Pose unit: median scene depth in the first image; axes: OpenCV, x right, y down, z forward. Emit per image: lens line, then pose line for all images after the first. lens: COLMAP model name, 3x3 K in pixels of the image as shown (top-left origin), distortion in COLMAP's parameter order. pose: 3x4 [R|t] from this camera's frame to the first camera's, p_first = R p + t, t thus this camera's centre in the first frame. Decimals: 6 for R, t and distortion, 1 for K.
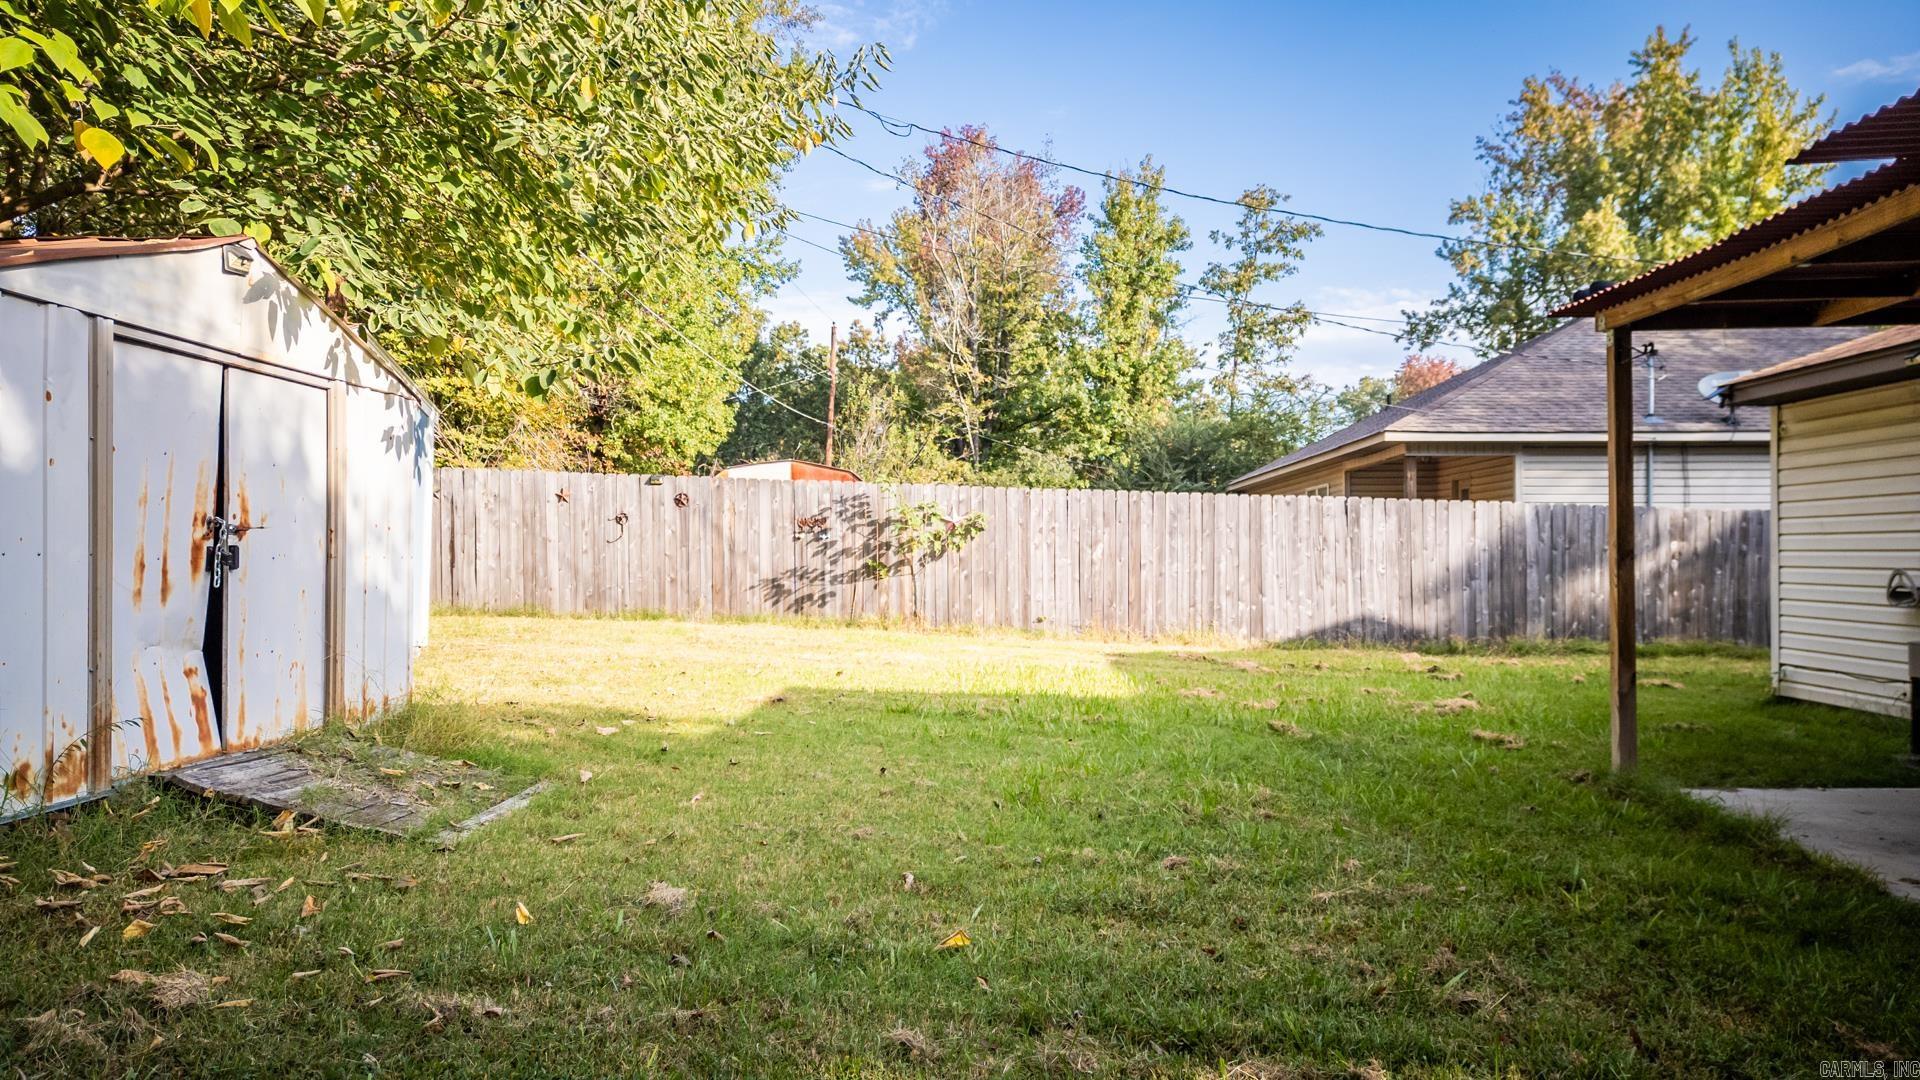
lens RADIAL K [[1357.7, 0, 975.2], [0, 1357.7, 532.2], [0, 0, 1]] dist [0.036899, -0.017659]
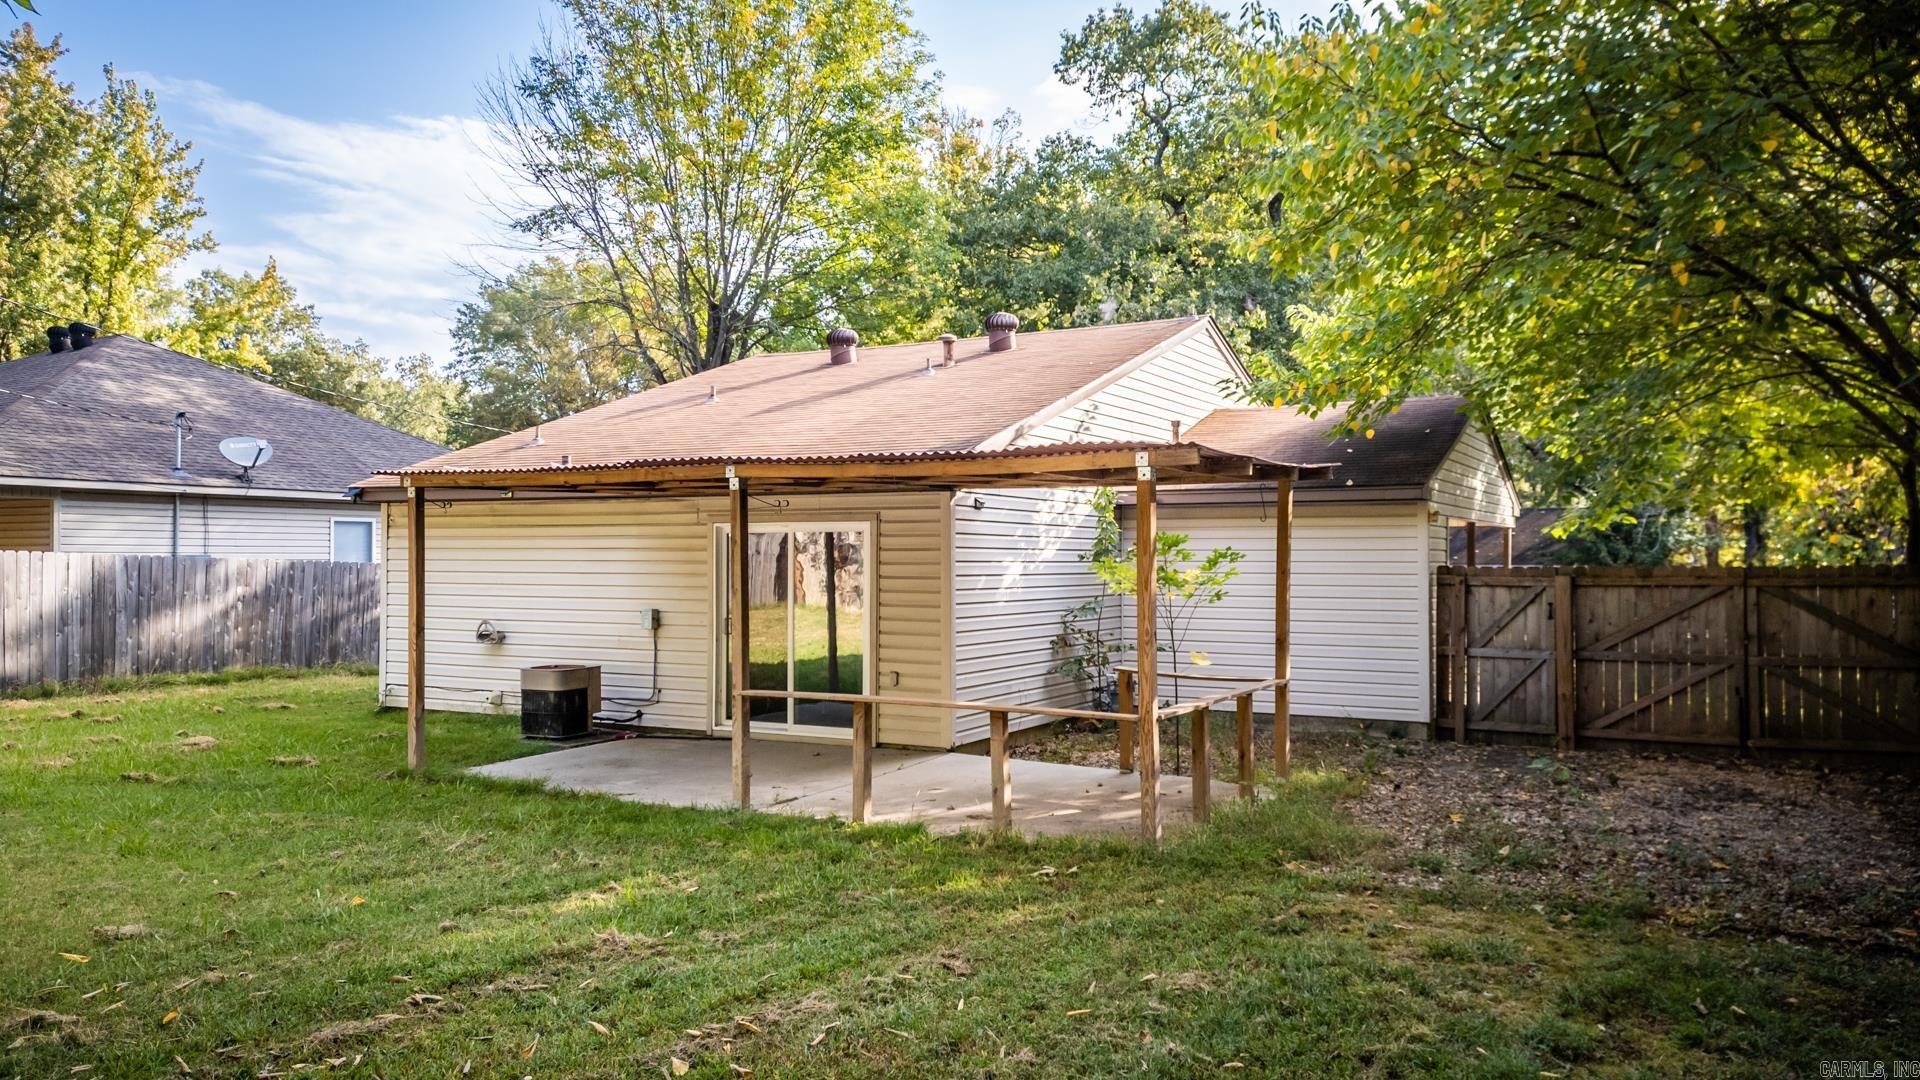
lens RADIAL K [[1357.7, 0, 970.7], [0, 1357.7, 538.3], [0, 0, 1]] dist [0.036899, -0.017659]
pose [[0.438790, 0.011042, 0.898522, -0.296954], [-0.017021, 0.999847, -0.003975, -0.042040], [-0.898428, -0.013549, 0.438911, -0.116129]]
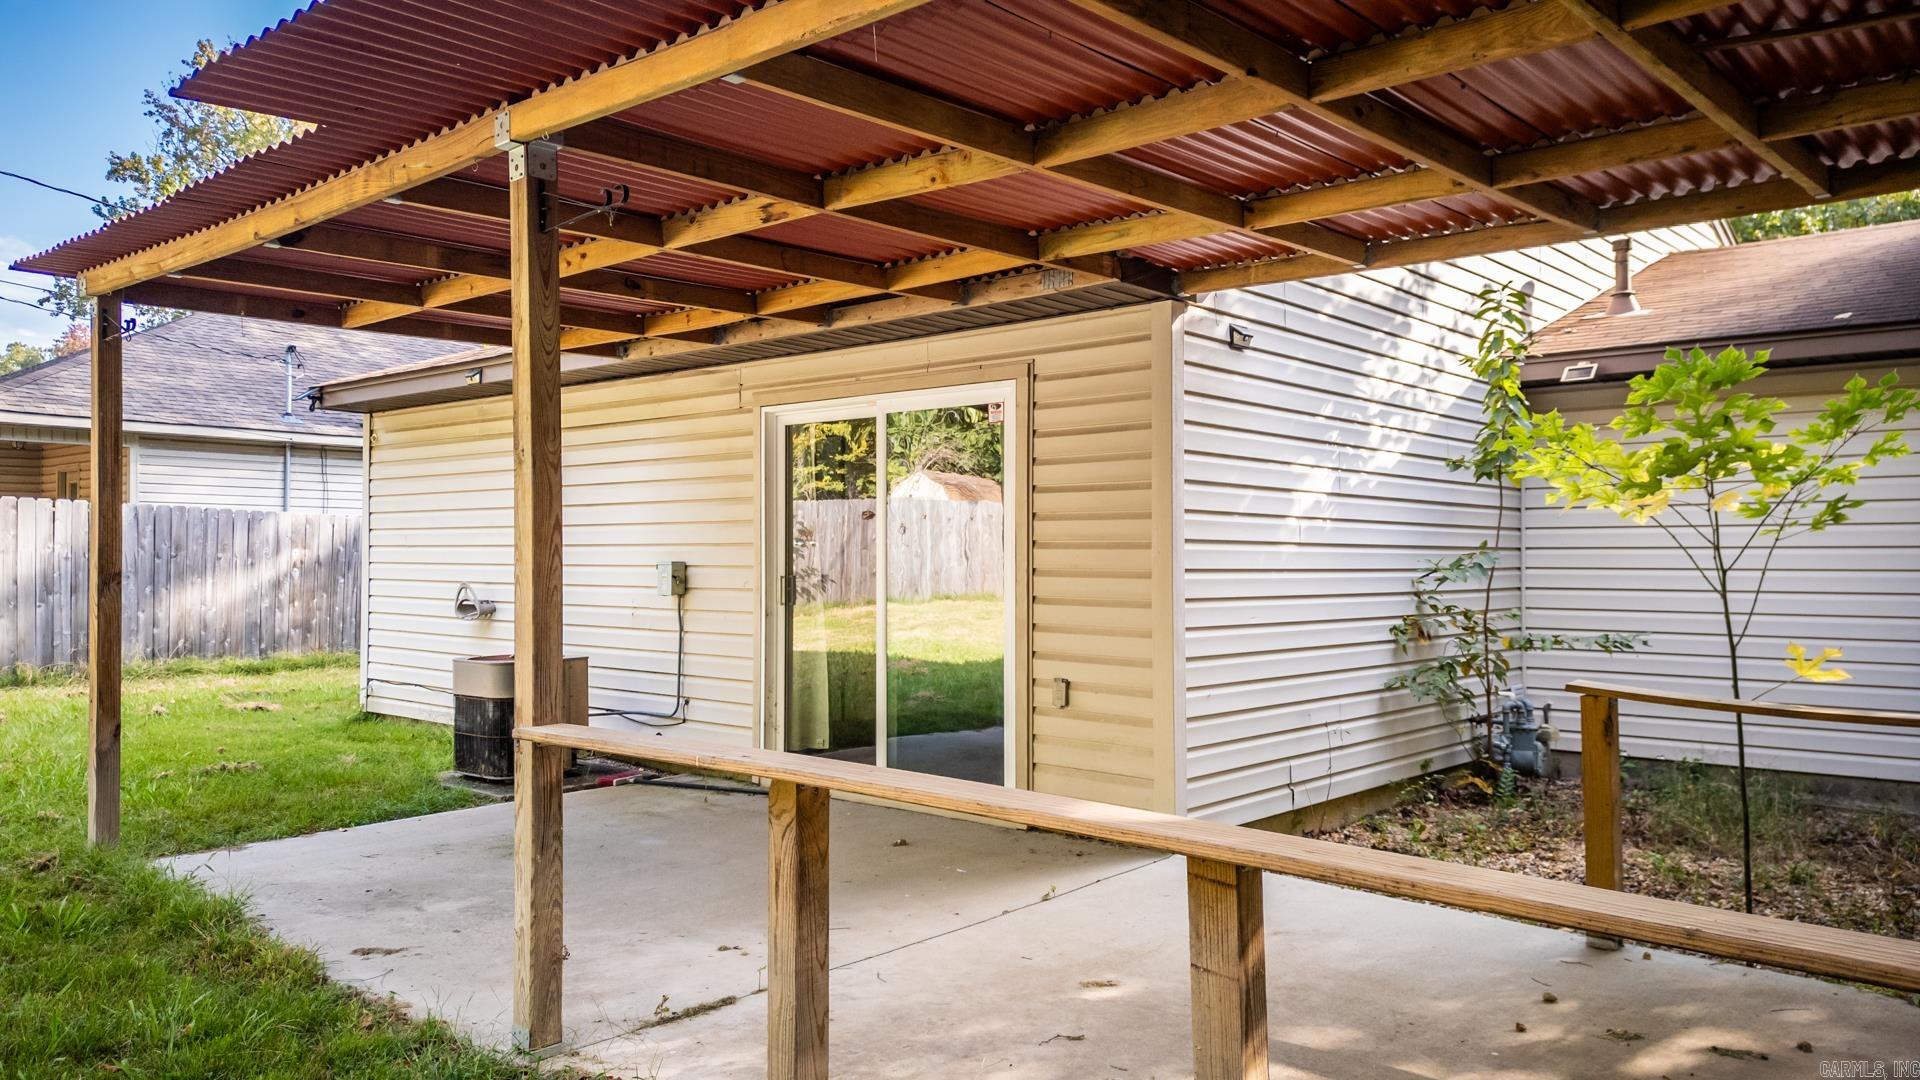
lens RADIAL K [[1357.7, 0, 950.9], [0, 1357.7, 541.7], [0, 0, 1]] dist [0.036899, -0.017659]
pose [[0.643696, 0.008956, 0.765229, 0.078109], [-0.015105, 0.999885, 0.001004, -0.005977], [-0.765132, -0.012205, 0.643758, 0.044459]]
